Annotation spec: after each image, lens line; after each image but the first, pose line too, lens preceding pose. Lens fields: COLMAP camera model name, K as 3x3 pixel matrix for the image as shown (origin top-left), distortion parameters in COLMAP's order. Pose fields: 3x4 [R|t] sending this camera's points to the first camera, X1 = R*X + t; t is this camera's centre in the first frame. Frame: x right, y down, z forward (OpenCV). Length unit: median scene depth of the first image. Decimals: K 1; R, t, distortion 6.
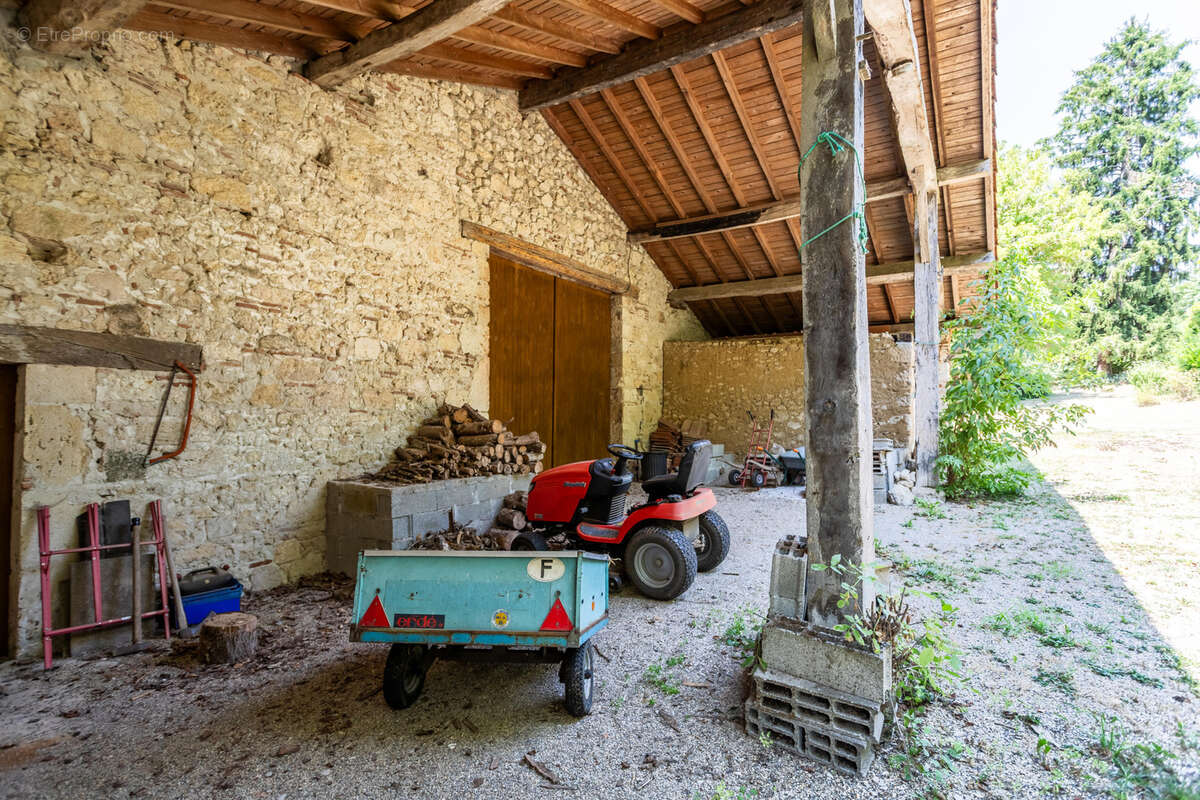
lens RADIAL K [[550.6, 0, 601.1], [0, 550.6, 406.5], [0, 0, 1]] dist [-0.001623, -0.000321]
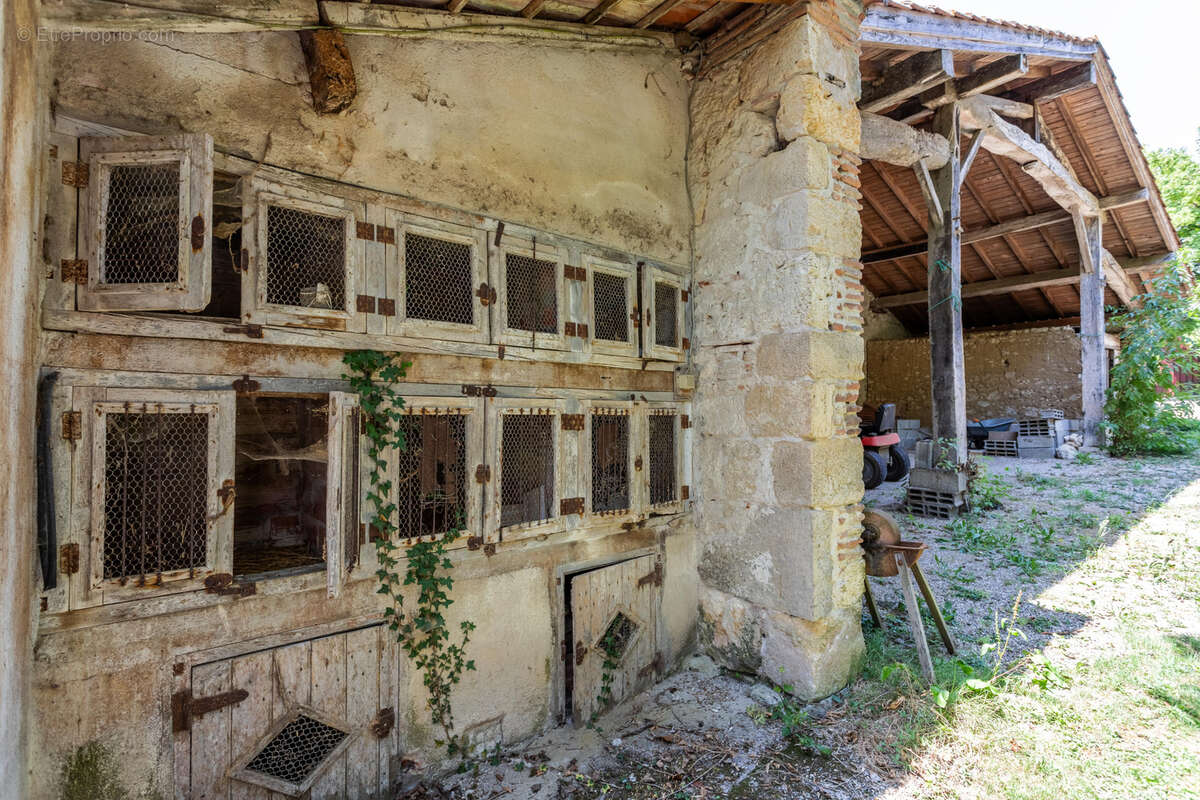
lens RADIAL K [[550.6, 0, 599.7], [0, 550.6, 402.6], [0, 0, 1]] dist [-0.001623, -0.000321]
pose [[0.940627, -0.016816, -0.339024, -0.058450], [0.015691, 0.999859, -0.006061, 0.033073], [0.339078, 0.000382, 0.940758, -0.616111]]
